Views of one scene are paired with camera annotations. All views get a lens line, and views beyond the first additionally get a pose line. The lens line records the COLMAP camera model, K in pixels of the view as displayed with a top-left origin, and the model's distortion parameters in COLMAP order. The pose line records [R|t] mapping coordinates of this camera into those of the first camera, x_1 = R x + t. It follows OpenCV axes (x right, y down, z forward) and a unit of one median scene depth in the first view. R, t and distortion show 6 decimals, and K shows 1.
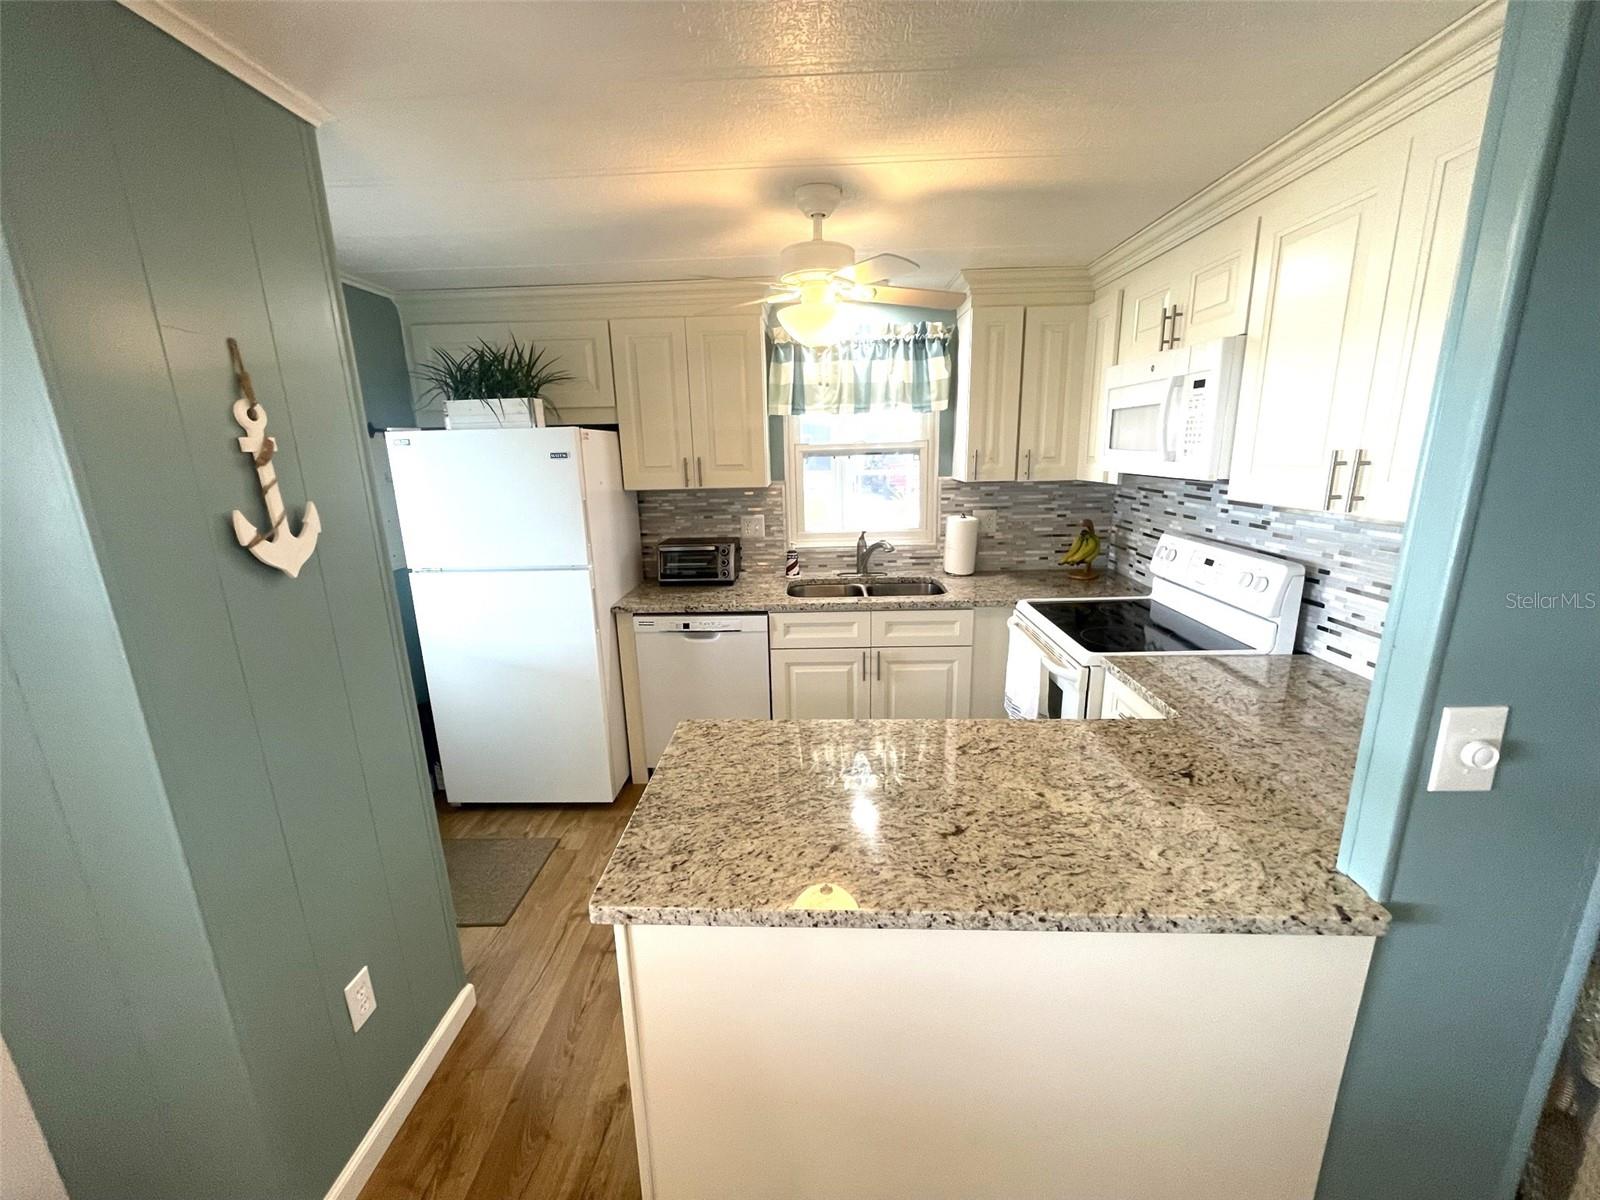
lens RADIAL K [[644.6, 0, 800.1], [0, 644.6, 606.8], [0, 0, 1]] dist [-0.002069, -0.000190]
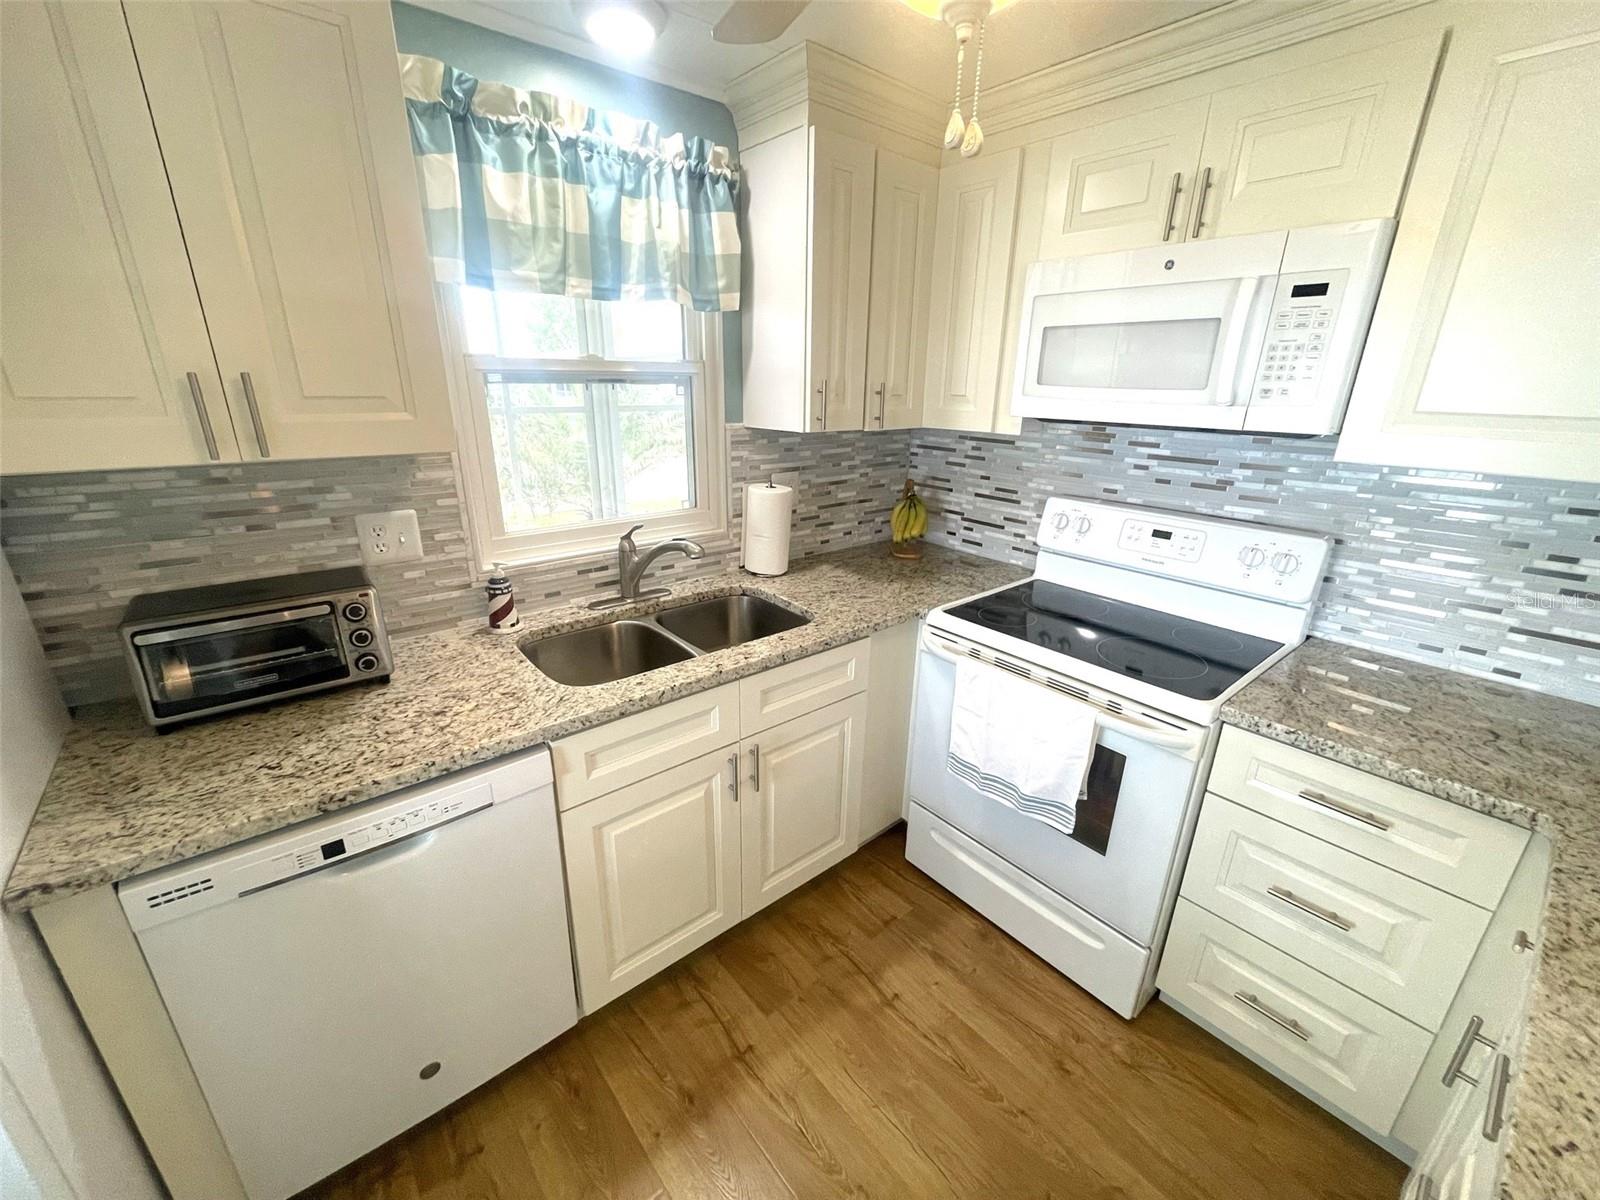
lens RADIAL K [[644.6, 0, 800.1], [0, 644.6, 606.8], [0, 0, 1]] dist [-0.002069, -0.000190]
pose [[0.746687, -0.187386, 0.638235, -0.192241], [0.128346, 0.982056, 0.138176, -0.125024], [-0.652675, -0.021259, 0.757339, 0.573285]]
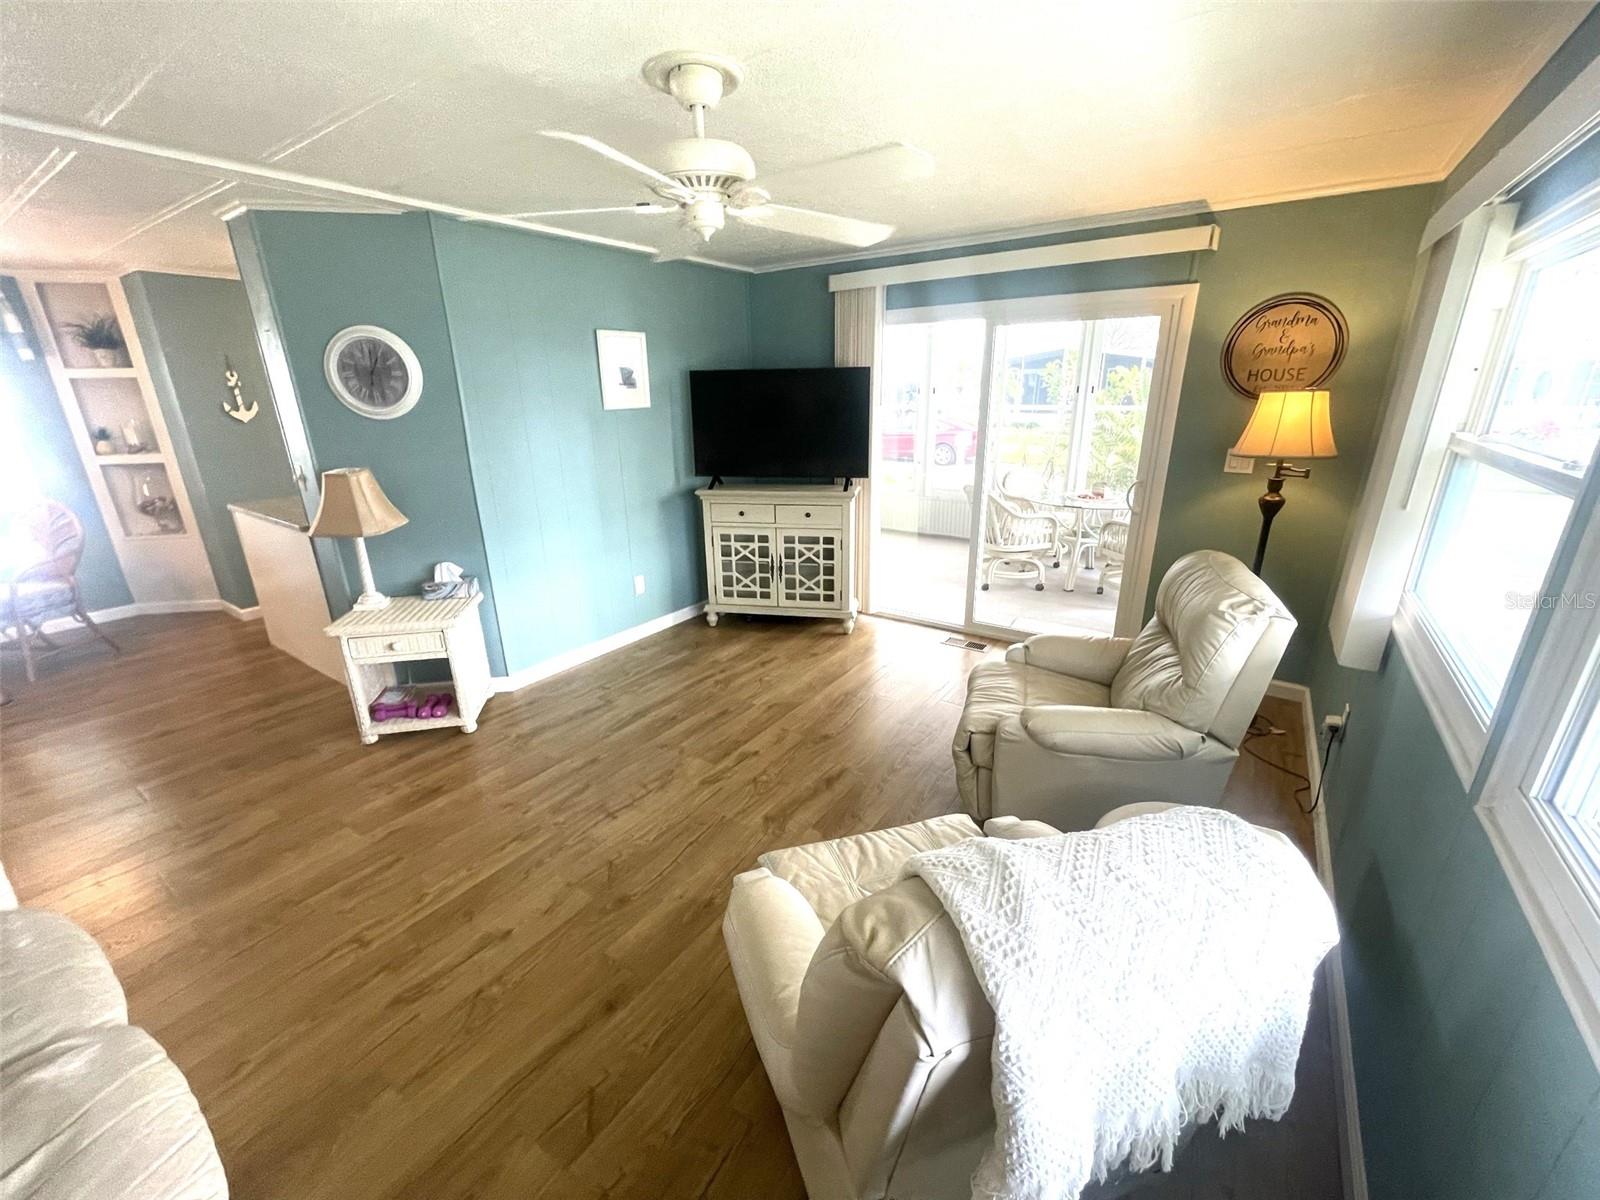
lens RADIAL K [[644.6, 0, 800.1], [0, 644.6, 606.8], [0, 0, 1]] dist [-0.002069, -0.000190]
pose [[0.837525, 0.191517, -0.511736, 1.689489], [-0.140826, 0.980579, 0.136500, 0.015438], [0.527939, -0.042256, 0.848230, -0.190656]]
